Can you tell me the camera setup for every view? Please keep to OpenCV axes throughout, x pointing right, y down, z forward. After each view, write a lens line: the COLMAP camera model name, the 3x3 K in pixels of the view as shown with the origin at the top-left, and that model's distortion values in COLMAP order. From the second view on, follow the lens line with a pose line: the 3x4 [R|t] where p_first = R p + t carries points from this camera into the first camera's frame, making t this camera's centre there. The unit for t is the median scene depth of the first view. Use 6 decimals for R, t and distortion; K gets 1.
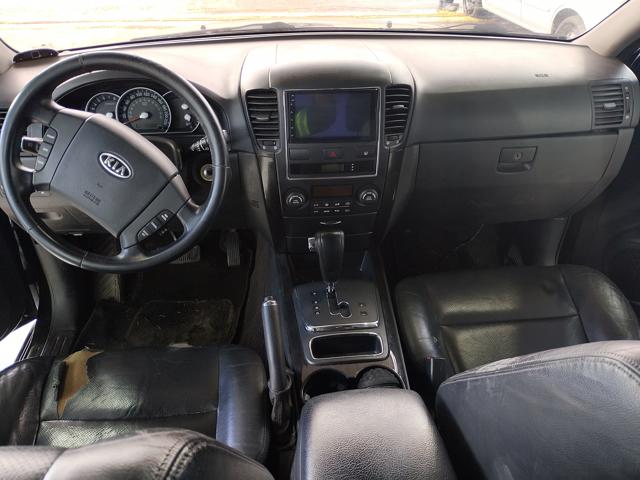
lens RADIAL K [[528.6, 0, 320.0], [0, 528.6, 240.0], [0, 0, 1]] dist [0.052909, -0.069851]
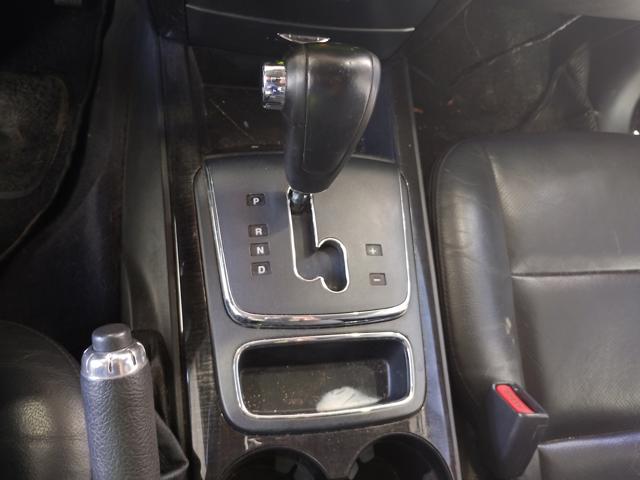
lens RADIAL K [[528.6, 0, 320.0], [0, 528.6, 240.0], [0, 0, 1]] dist [0.052909, -0.069851]
pose [[0.972014, 0.076389, 0.222157, -0.050114], [-0.180504, 0.848092, 0.498154, -0.074716], [-0.150356, -0.524313, 0.838146, 0.678662]]
